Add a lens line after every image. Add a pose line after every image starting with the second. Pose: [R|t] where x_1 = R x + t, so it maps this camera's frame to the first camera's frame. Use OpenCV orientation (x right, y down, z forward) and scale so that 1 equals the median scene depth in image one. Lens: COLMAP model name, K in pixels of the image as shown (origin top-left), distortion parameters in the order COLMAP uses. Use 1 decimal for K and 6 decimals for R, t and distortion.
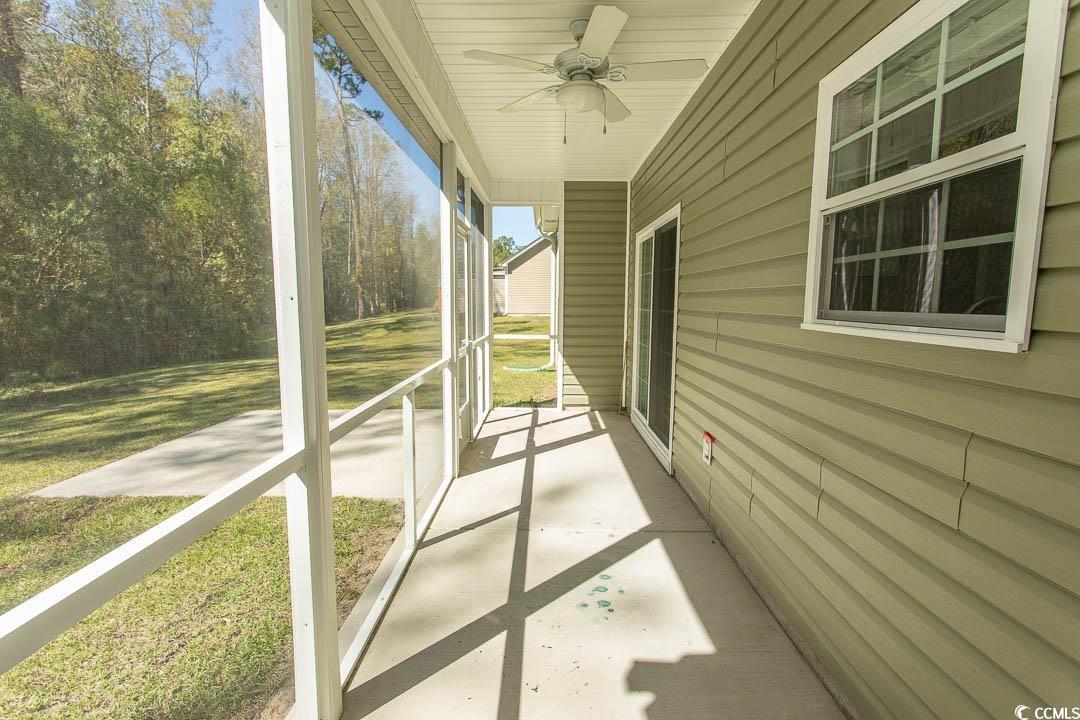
lens RADIAL K [[506.1, 0, 538.4], [0, 506.1, 358.8], [0, 0, 1]] dist [0.000941, 0.002238]
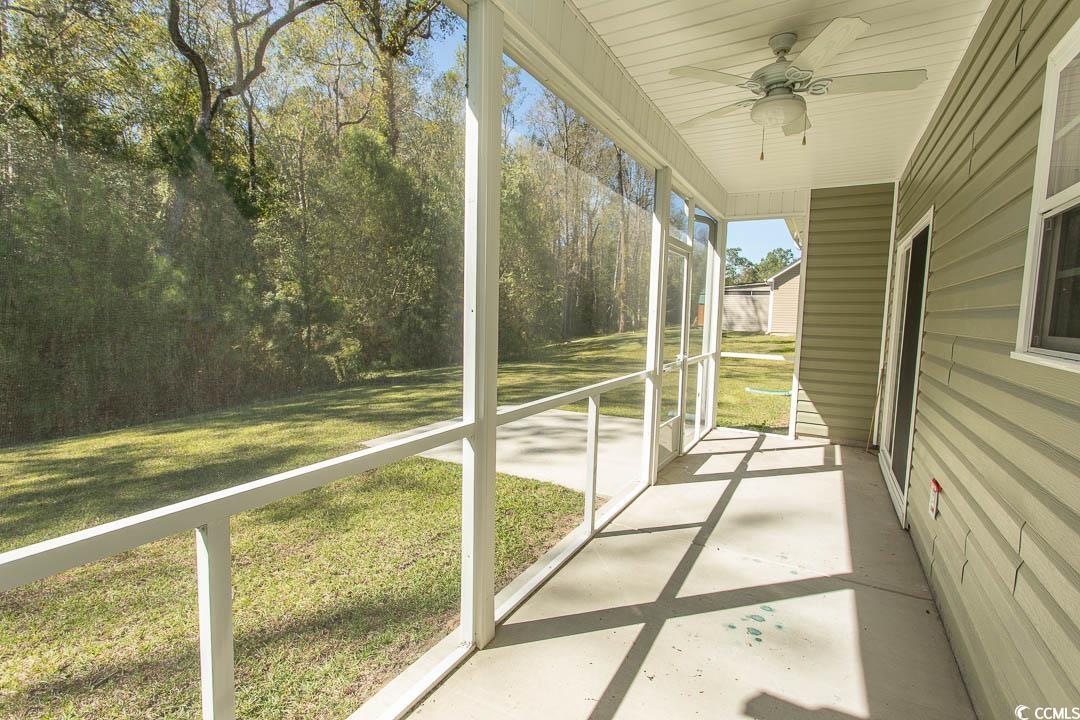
lens RADIAL K [[506.1, 0, 542.0], [0, 506.1, 360.6], [0, 0, 1]] dist [0.000941, 0.002238]
pose [[0.877736, 0.062354, -0.475069, 0.116203], [-0.075158, 0.997140, -0.007983, 0.003739], [0.473212, 0.042712, 0.879912, -0.036542]]
